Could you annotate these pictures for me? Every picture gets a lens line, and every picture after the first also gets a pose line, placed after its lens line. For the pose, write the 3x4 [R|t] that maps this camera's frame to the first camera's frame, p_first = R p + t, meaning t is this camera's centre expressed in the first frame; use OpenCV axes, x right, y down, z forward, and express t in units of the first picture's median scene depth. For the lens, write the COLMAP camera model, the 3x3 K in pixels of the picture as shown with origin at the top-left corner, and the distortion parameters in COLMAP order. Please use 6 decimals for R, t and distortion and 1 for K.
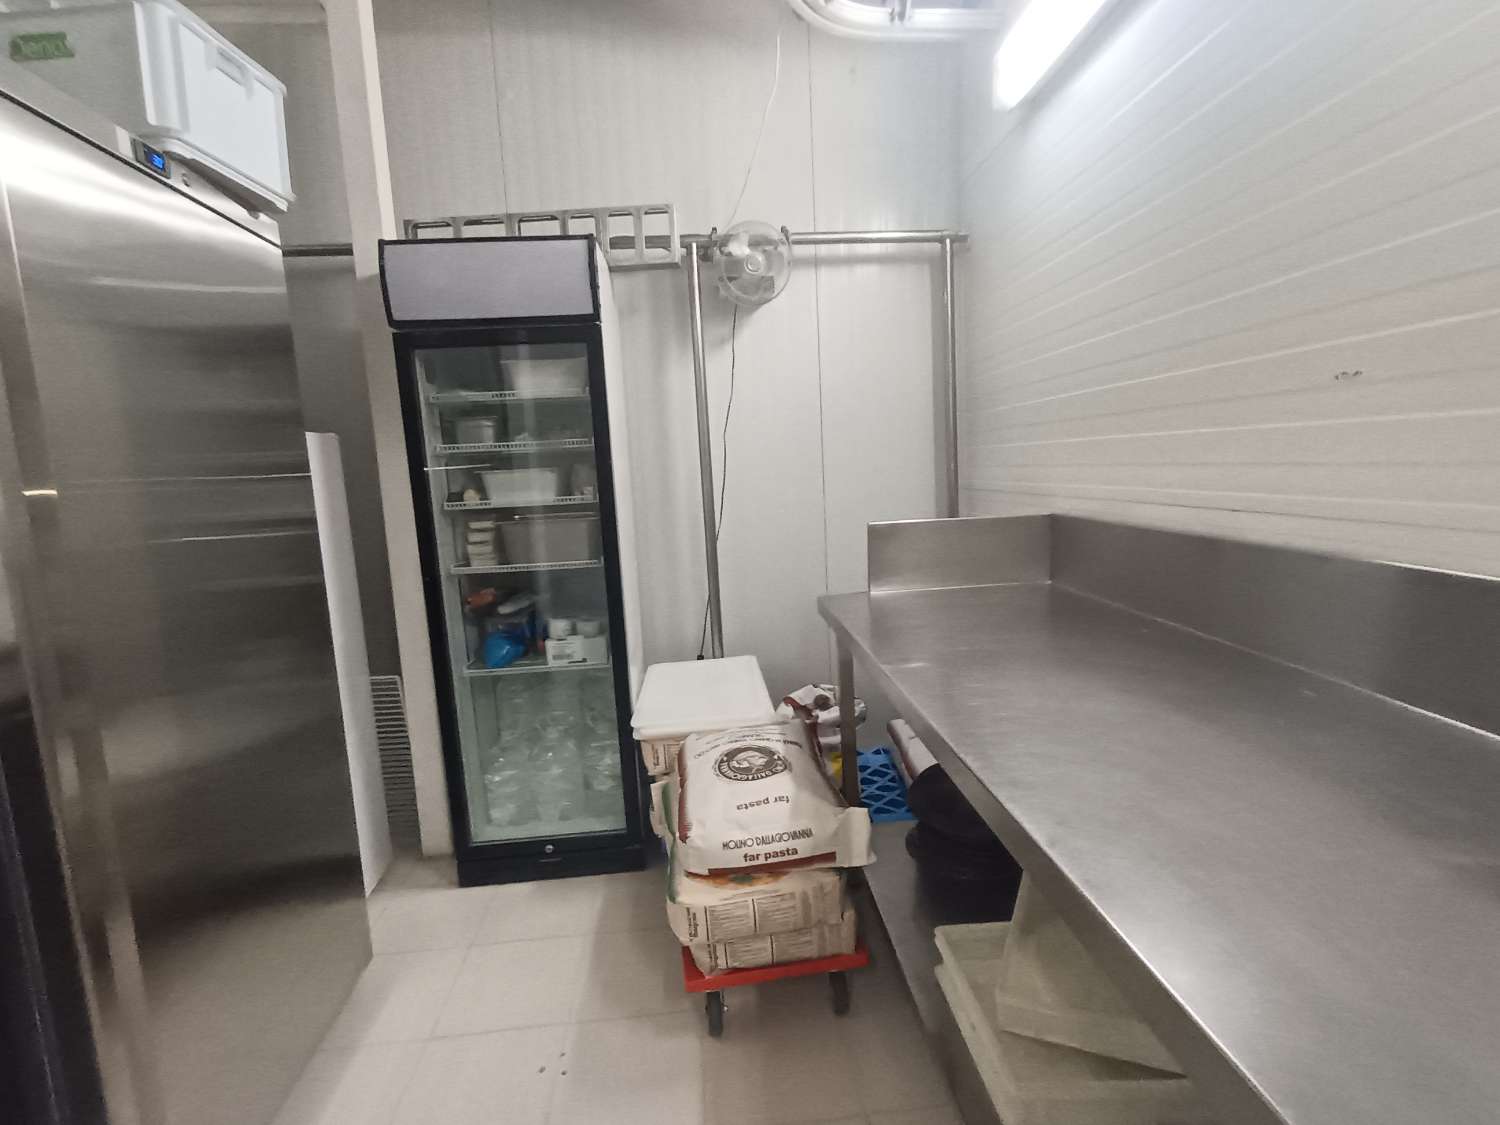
lens RADIAL K [[709.5, 0, 748.5], [0, 709.5, 563.8], [0, 0, 1]] dist [0.009069, -0.004084]
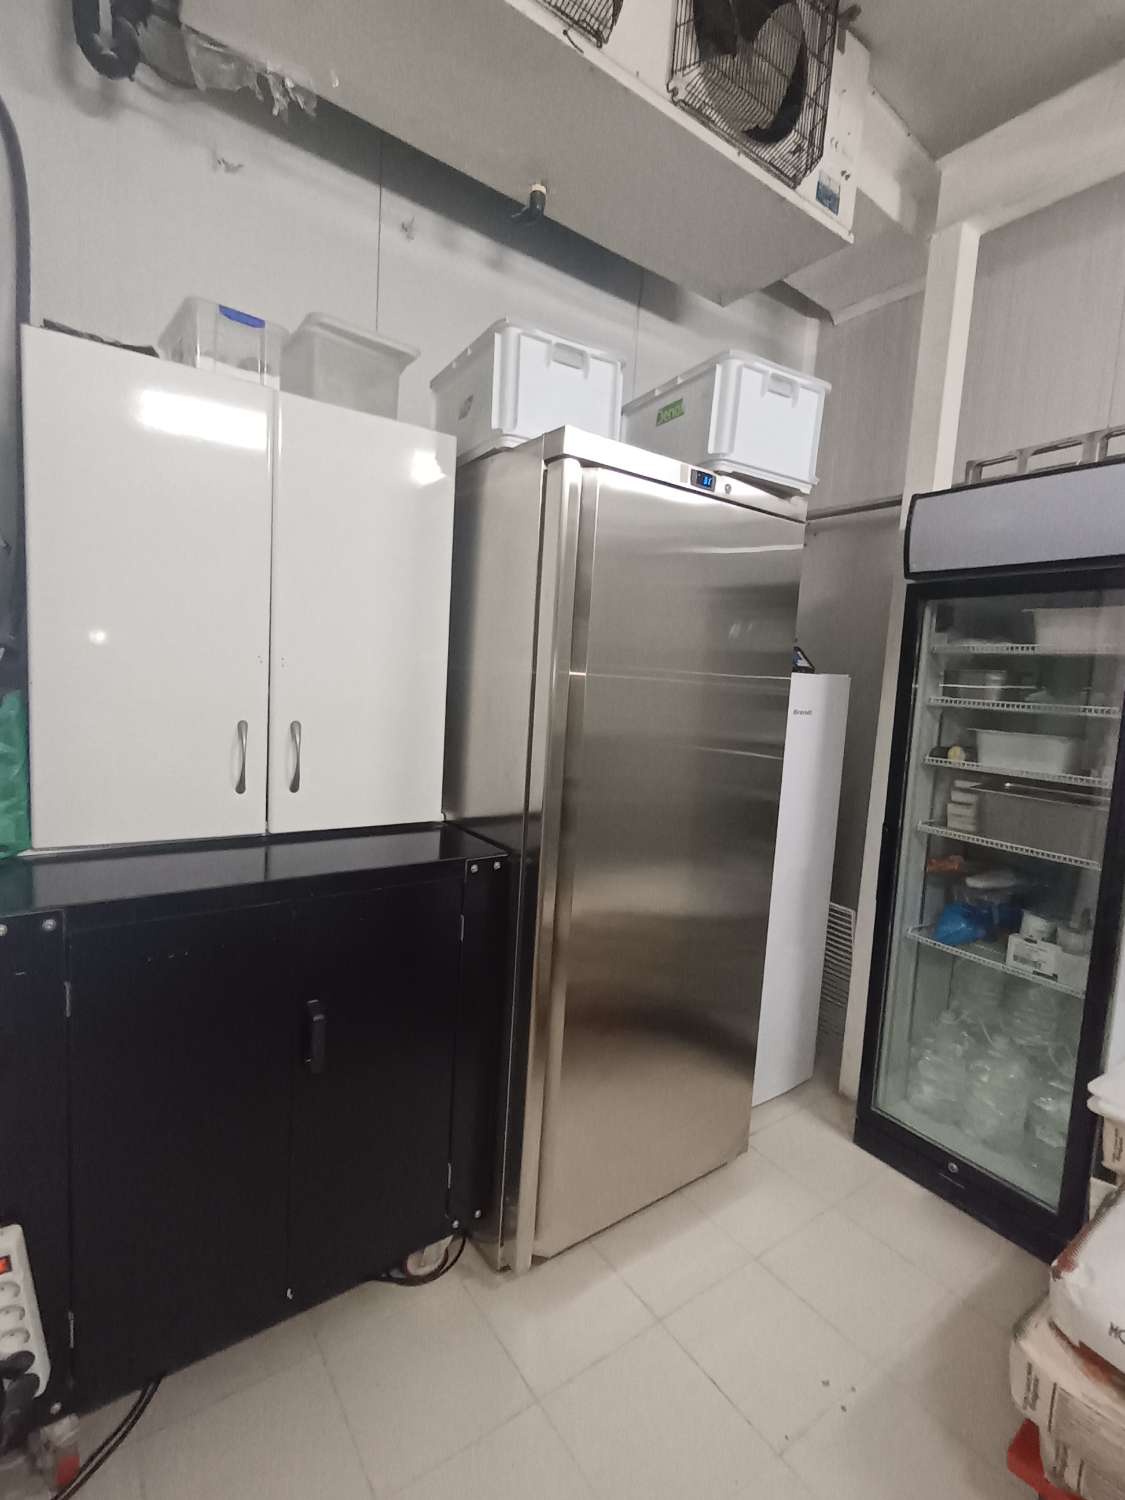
lens RADIAL K [[709.5, 0, 562.7], [0, 709.5, 746.7], [0, 0, 1]] dist [0.009069, -0.004084]
pose [[0.506406, 0.166702, -0.846028, 0.133460], [-0.198049, 0.977392, 0.074040, -0.072743], [0.839244, 0.130061, 0.527972, 0.082706]]
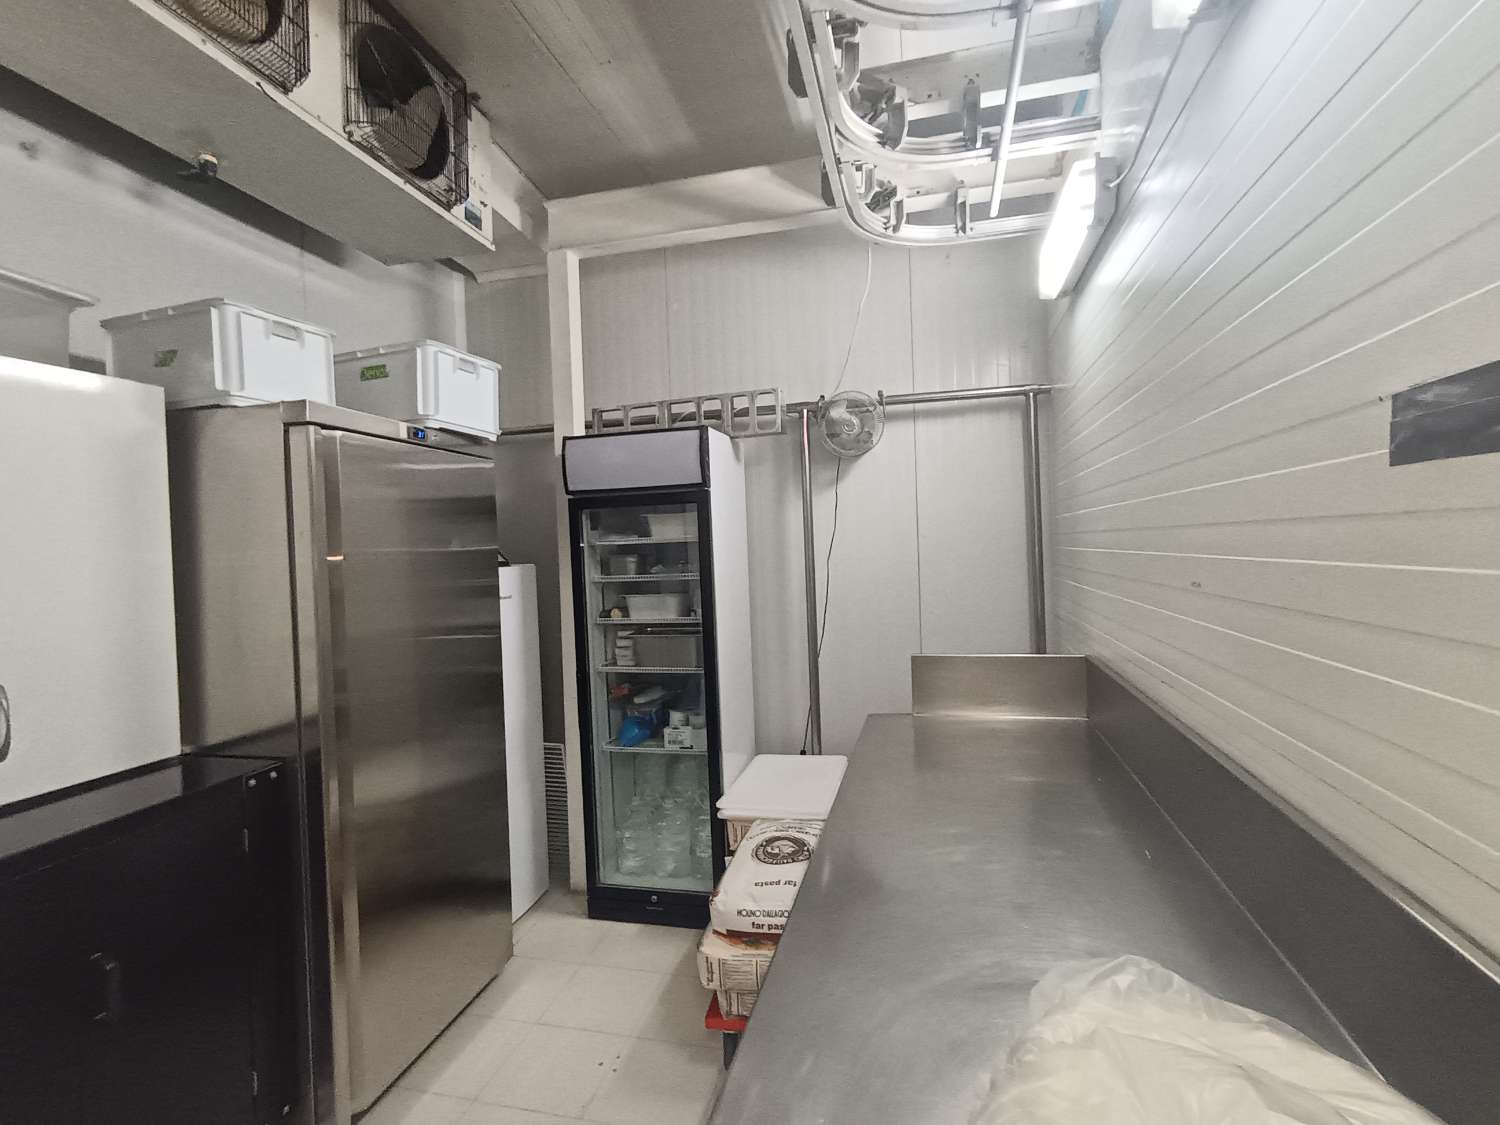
lens RADIAL K [[709.5, 0, 748.2], [0, 709.5, 564.5], [0, 0, 1]] dist [0.009069, -0.004084]
pose [[0.948896, 0.022796, -0.314765, 0.267411], [-0.054108, 0.994371, -0.091102, -0.080385], [0.310916, 0.103478, 0.944788, -0.194684]]
